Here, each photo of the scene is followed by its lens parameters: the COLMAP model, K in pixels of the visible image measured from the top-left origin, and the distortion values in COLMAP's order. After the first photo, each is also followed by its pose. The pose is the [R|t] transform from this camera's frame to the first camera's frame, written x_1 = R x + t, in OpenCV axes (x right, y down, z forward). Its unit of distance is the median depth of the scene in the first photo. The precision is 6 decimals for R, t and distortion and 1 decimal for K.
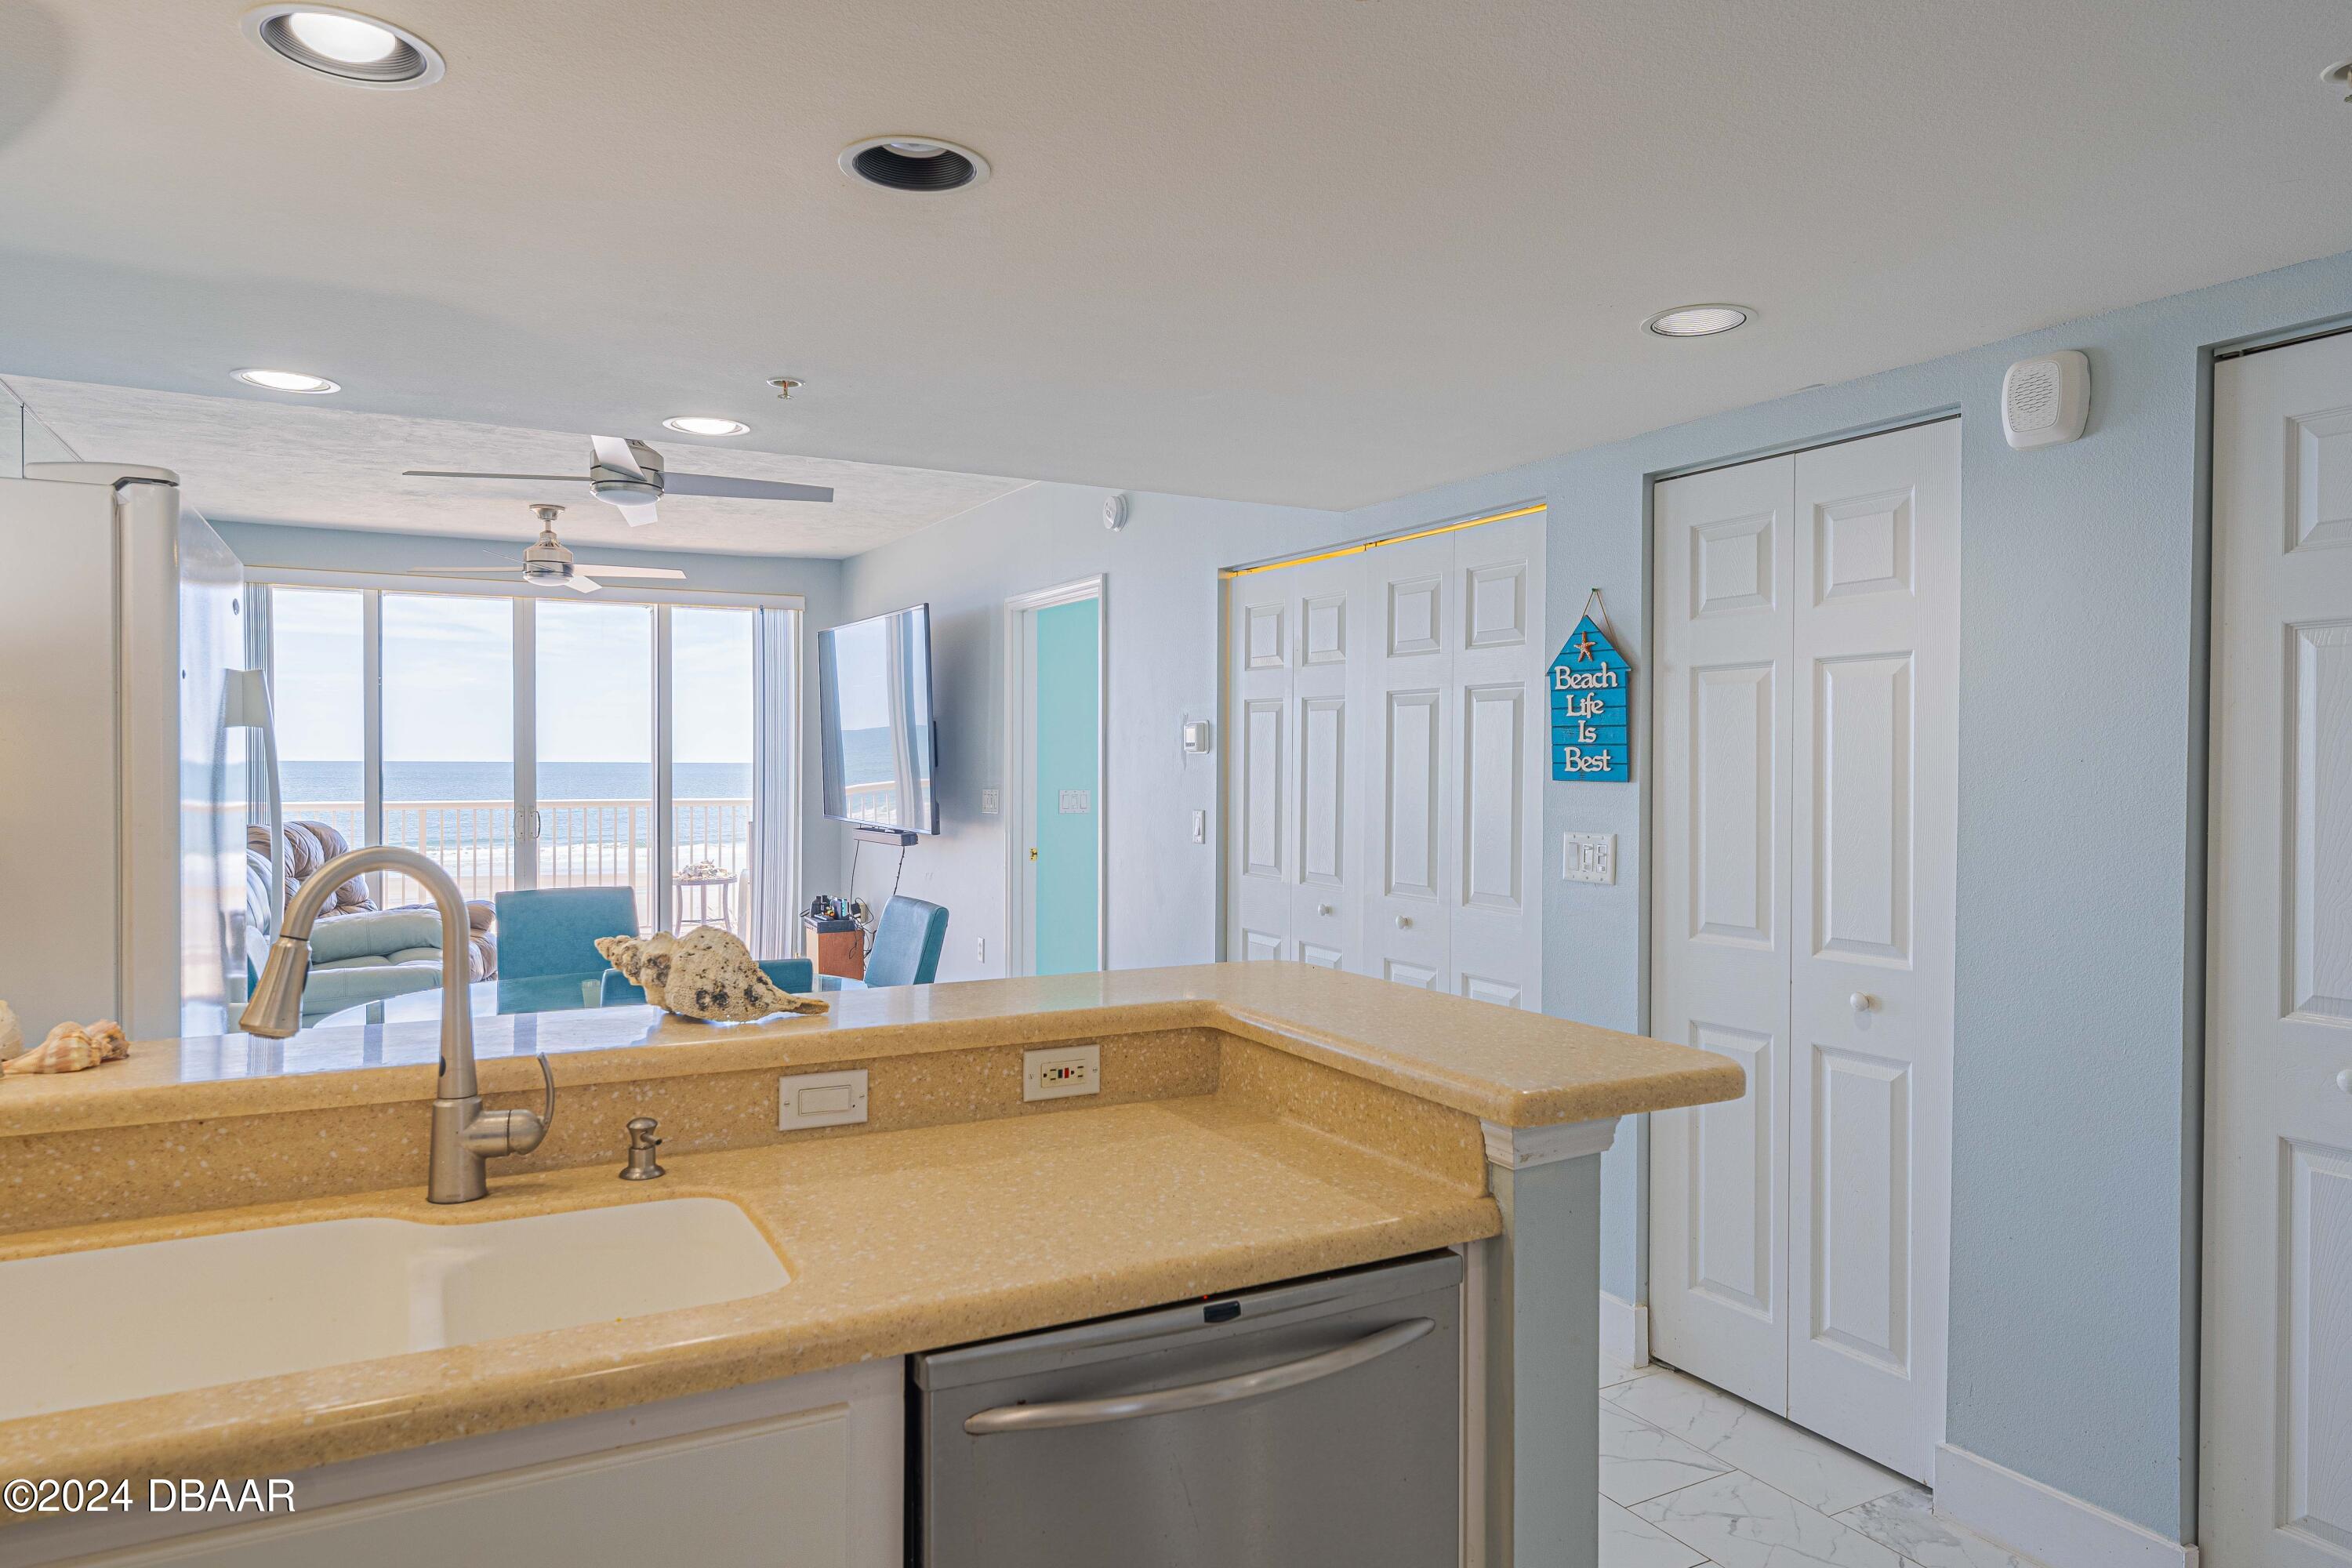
lens RADIAL K [[1470.6, 0, 1174.2], [0, 1470.6, 777.4], [0, 0, 1]] dist [0.001992, 0.000671]
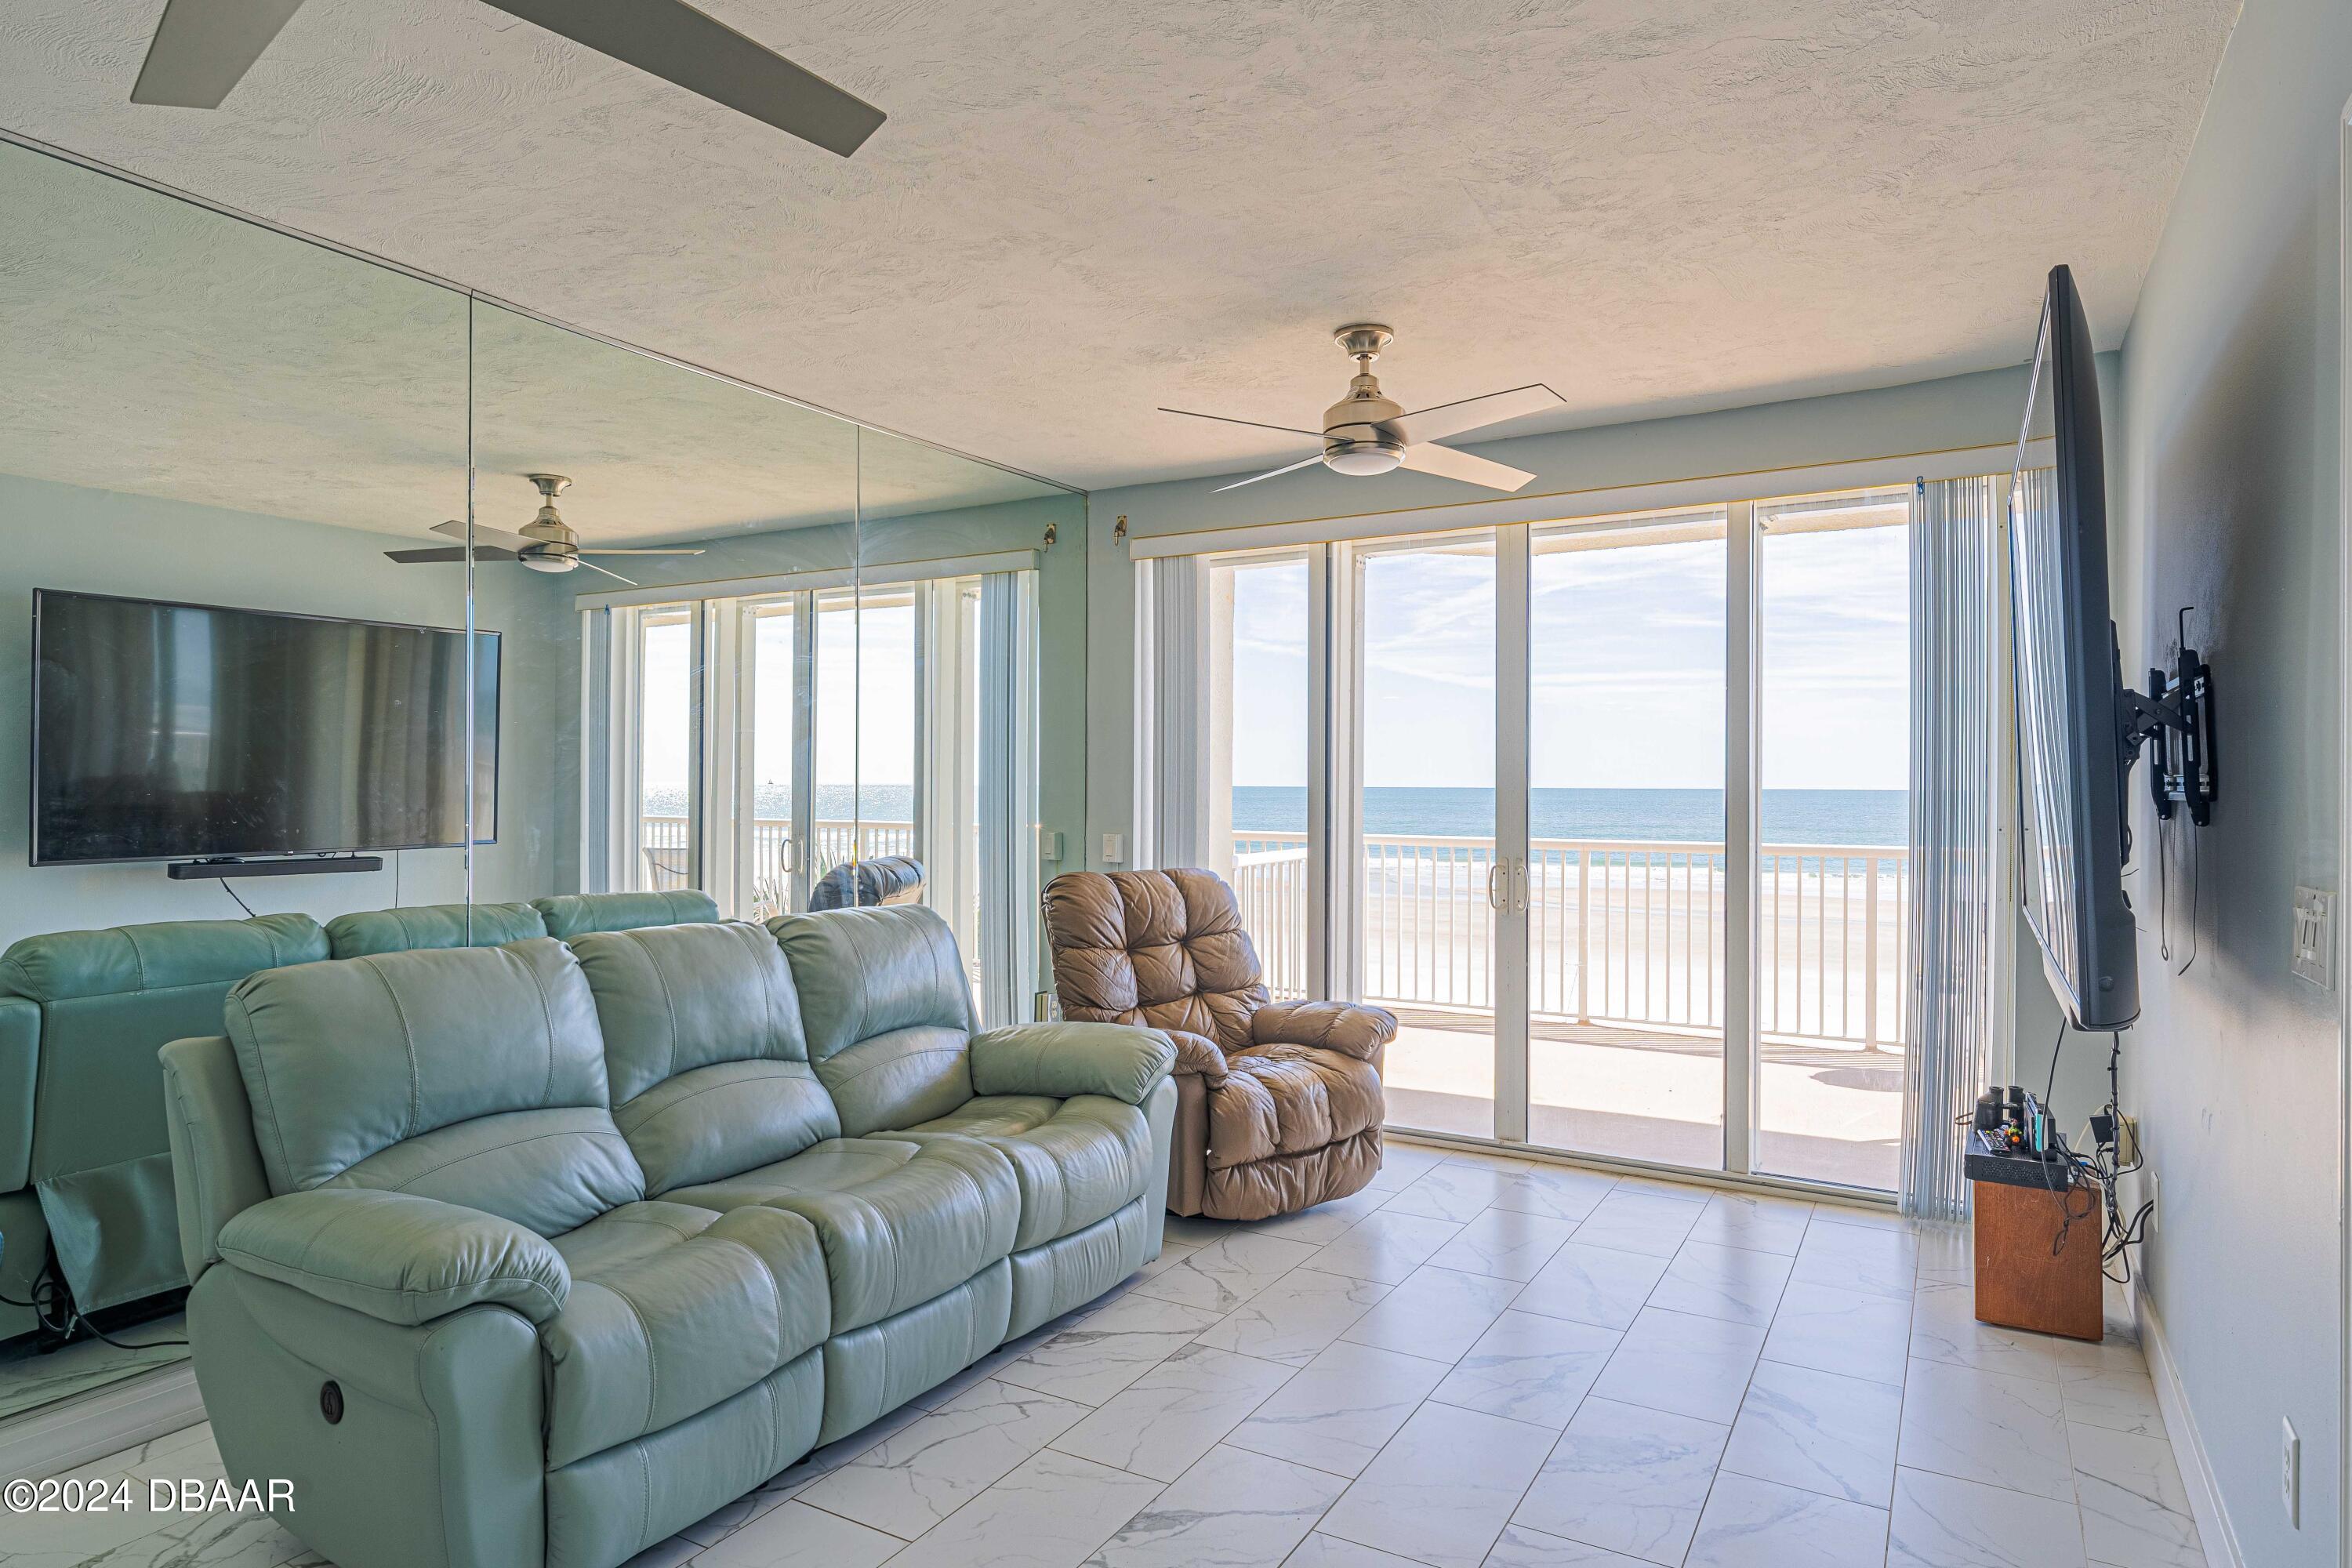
lens RADIAL K [[1357.1, 0, 1174.3], [0, 1357.1, 775.6], [0, 0, 1]] dist [-0.001263, -0.002076]
pose [[0.527612, -0.006181, -0.849463, -0.045842], [-0.012134, 0.999817, -0.014811, -0.011144], [0.849399, 0.018121, 0.527440, 1.173146]]
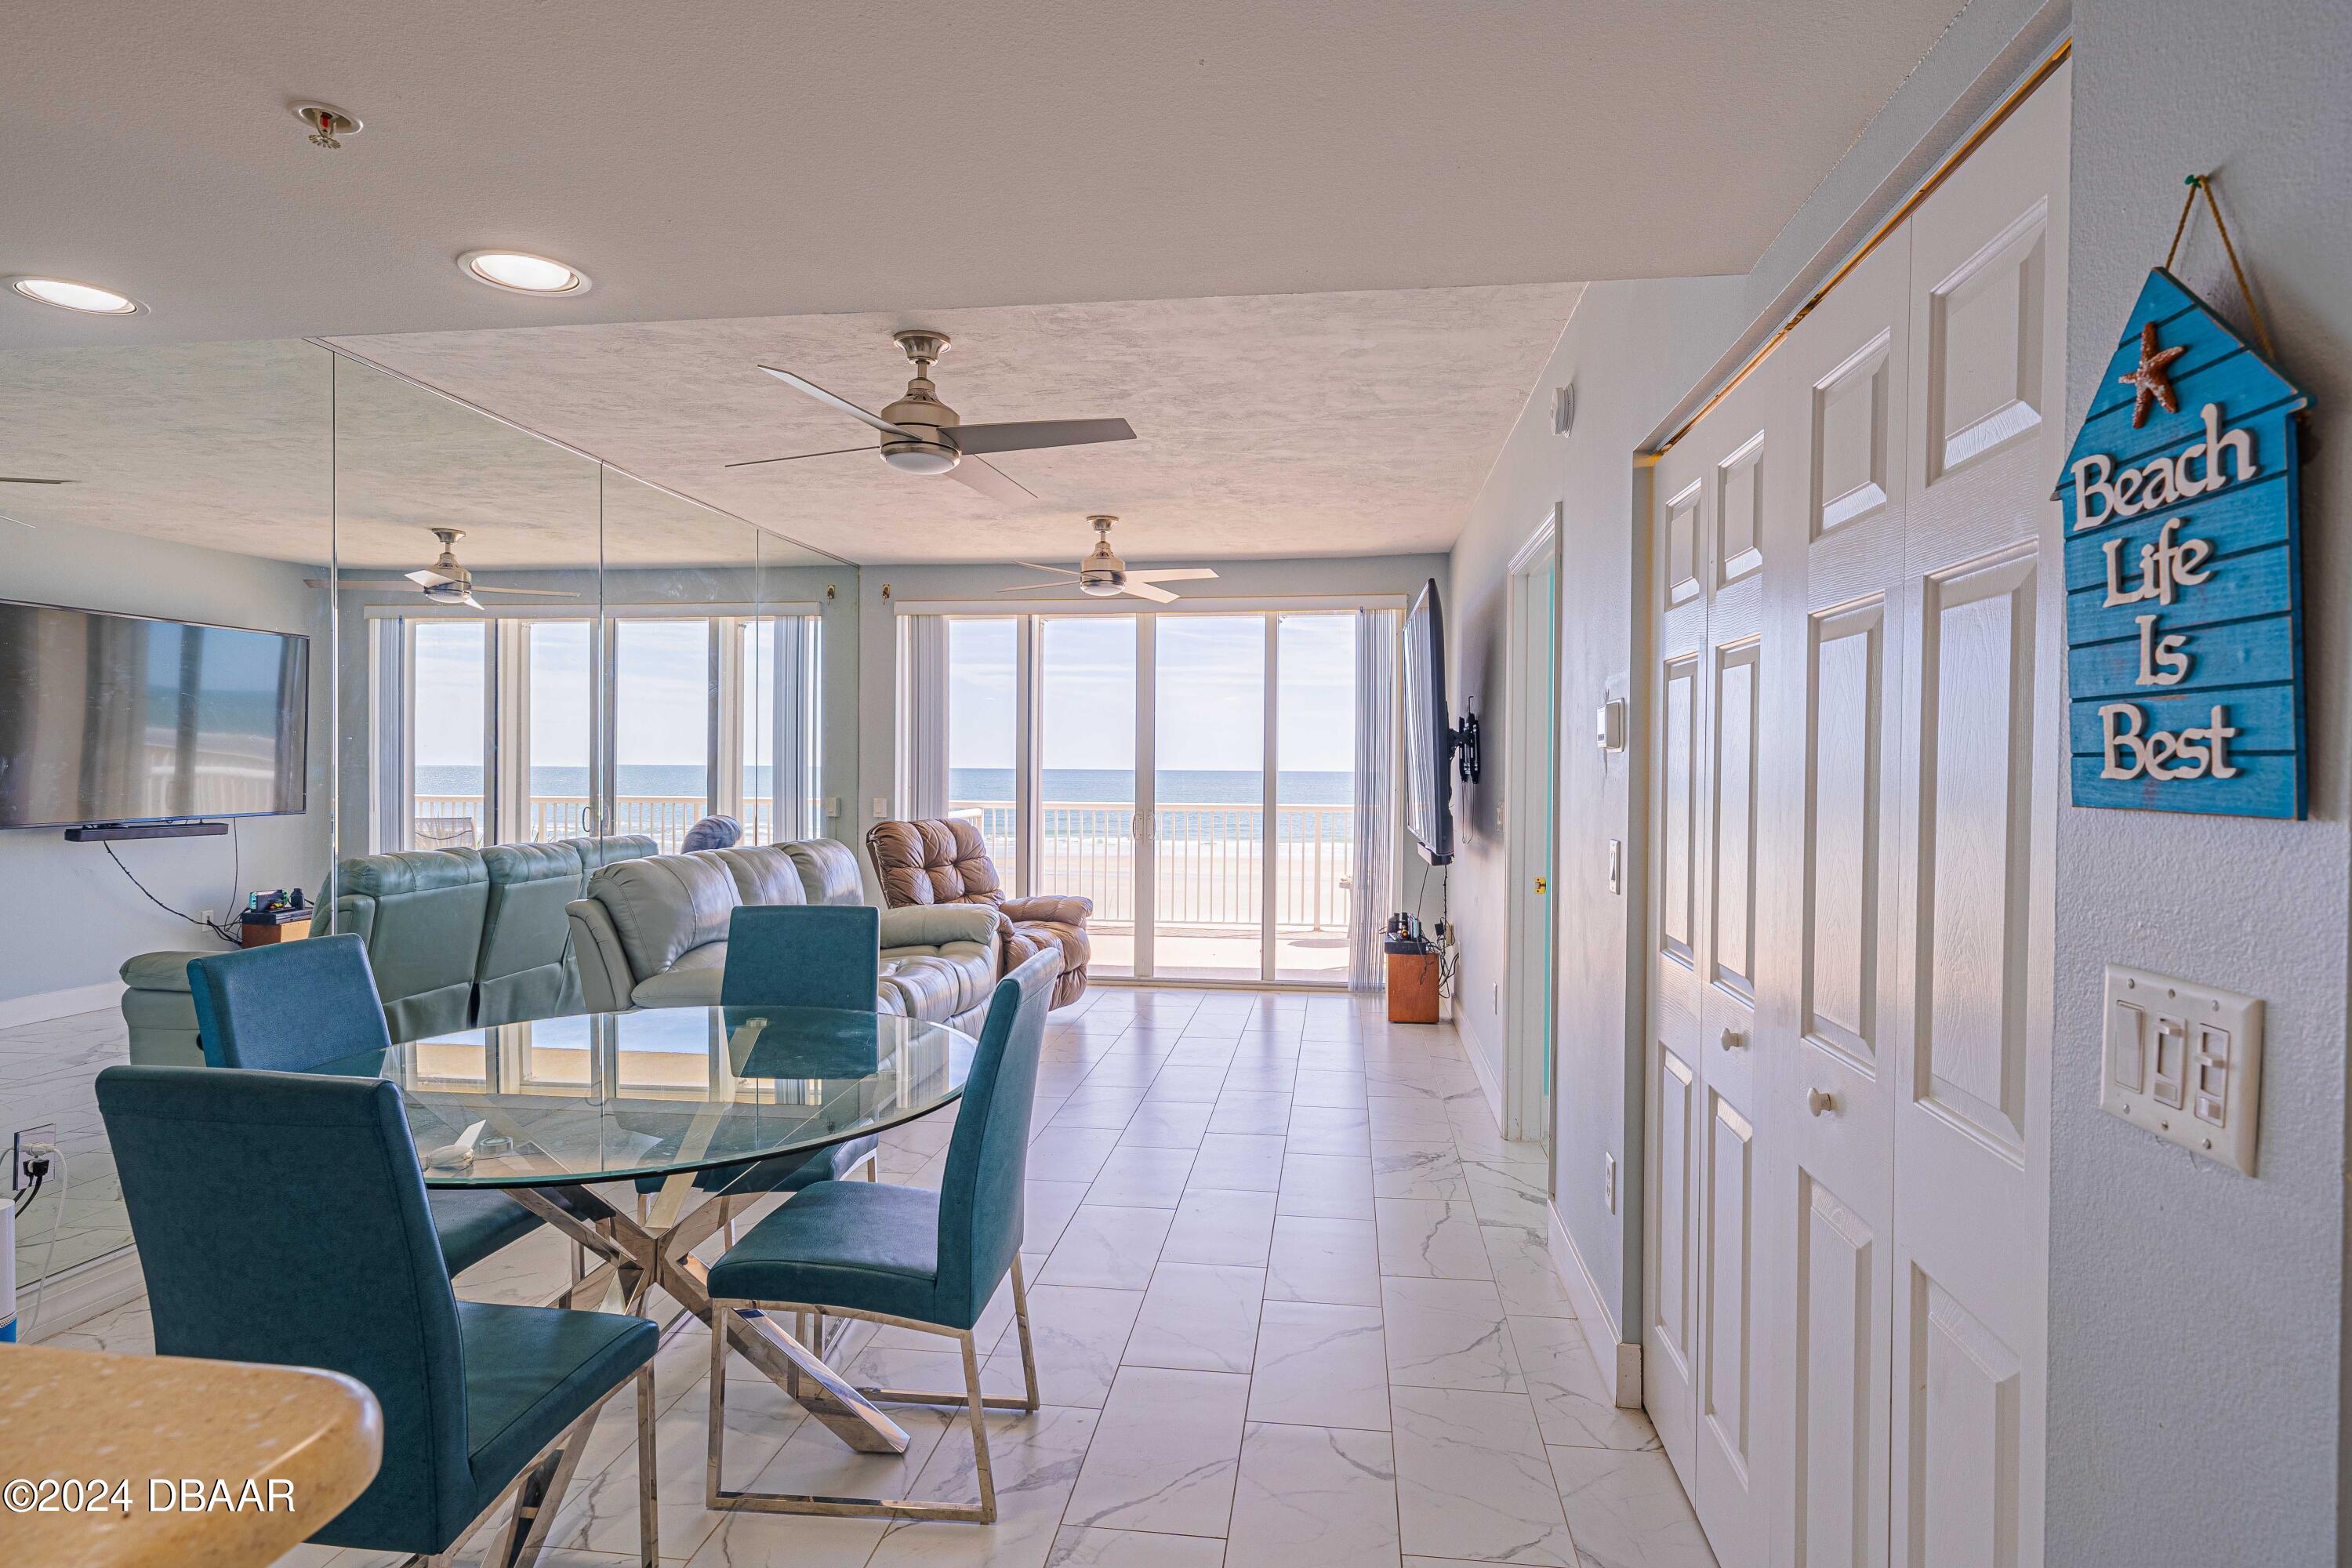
lens RADIAL K [[1261.5, 0, 1179.3], [0, 1261.5, 783.6], [0, 0, 1]] dist [-0.001749, -0.000708]
pose [[0.816365, 0.009886, -0.577452, 0.220159], [-0.011602, 0.999932, 0.000717, -0.001007], [0.577420, 0.006115, 0.816424, 0.554093]]
